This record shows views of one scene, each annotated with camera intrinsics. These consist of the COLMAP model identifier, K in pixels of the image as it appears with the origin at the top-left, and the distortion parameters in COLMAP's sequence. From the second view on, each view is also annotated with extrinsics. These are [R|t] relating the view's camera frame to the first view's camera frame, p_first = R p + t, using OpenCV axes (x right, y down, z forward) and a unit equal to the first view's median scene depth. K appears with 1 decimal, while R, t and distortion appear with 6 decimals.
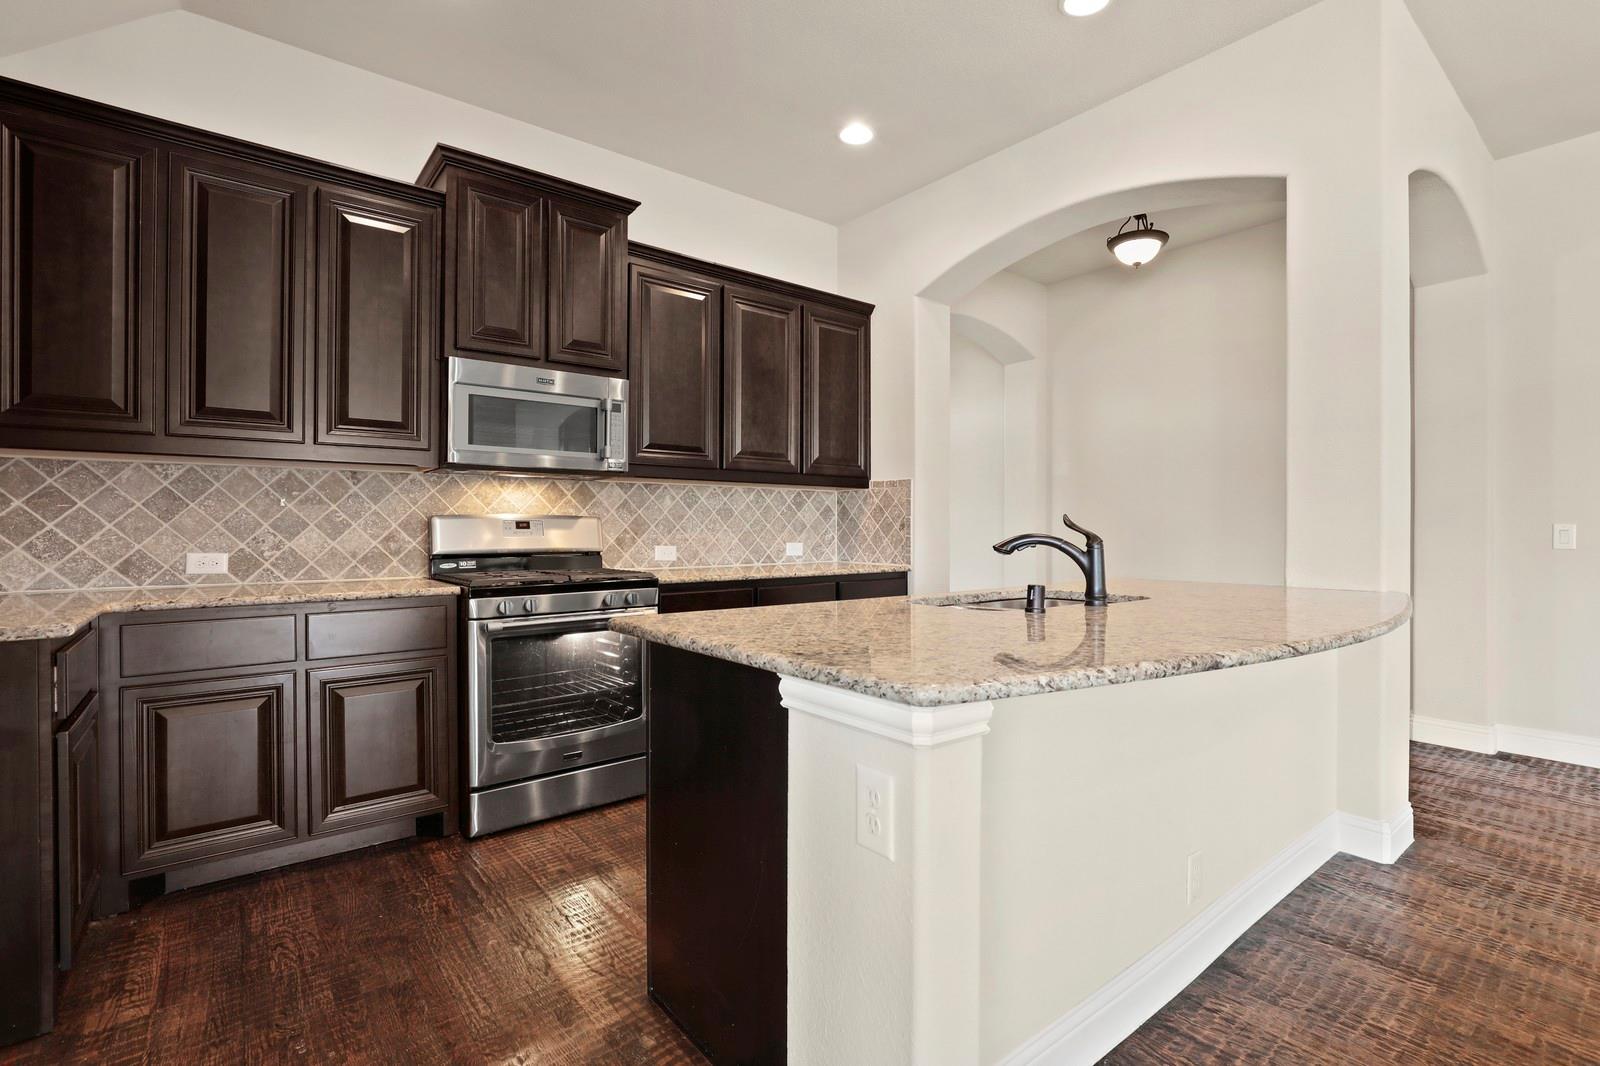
lens RADIAL K [[746.1, 0, 805.9], [0, 746.1, 530.3], [0, 0, 1]] dist [-0.004131, 0.001978]
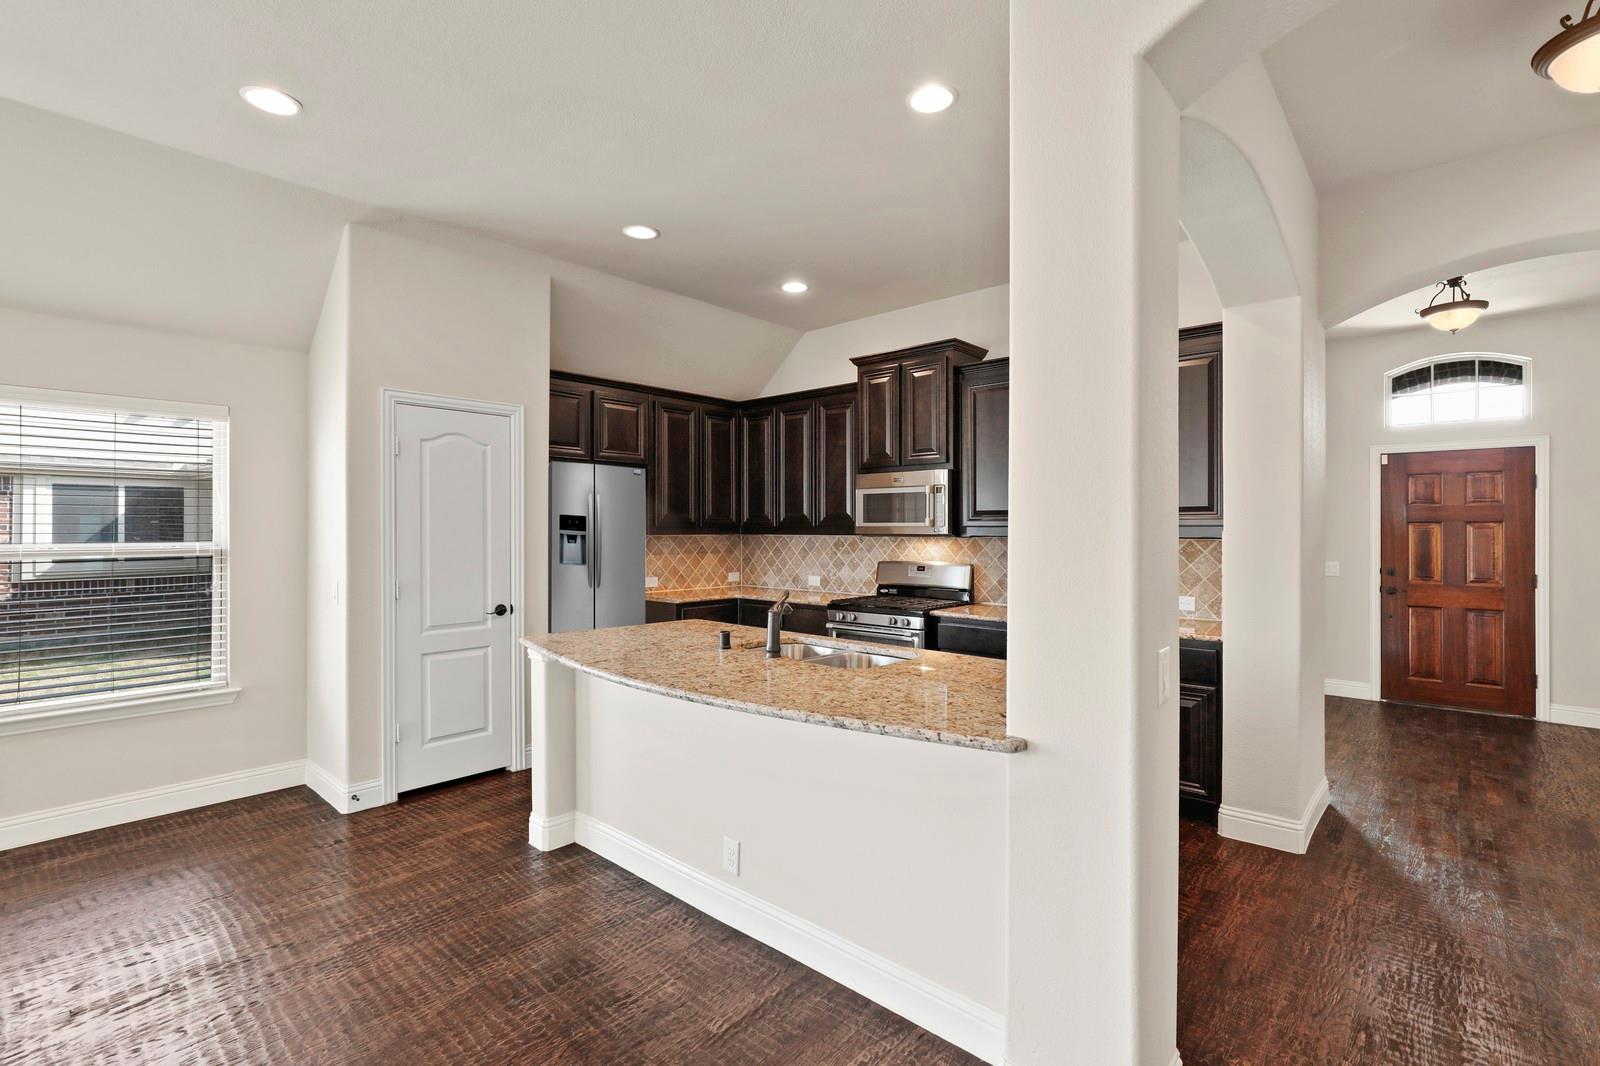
lens RADIAL K [[746.1, 0, 803.3], [0, 746.1, 528.0], [0, 0, 1]] dist [-0.004131, 0.001978]
pose [[0.138993, 0.000444, -0.990293, 1.268810], [-0.000699, 1.000000, 0.000350, -0.103412], [0.990293, 0.000643, 0.138993, 0.616569]]
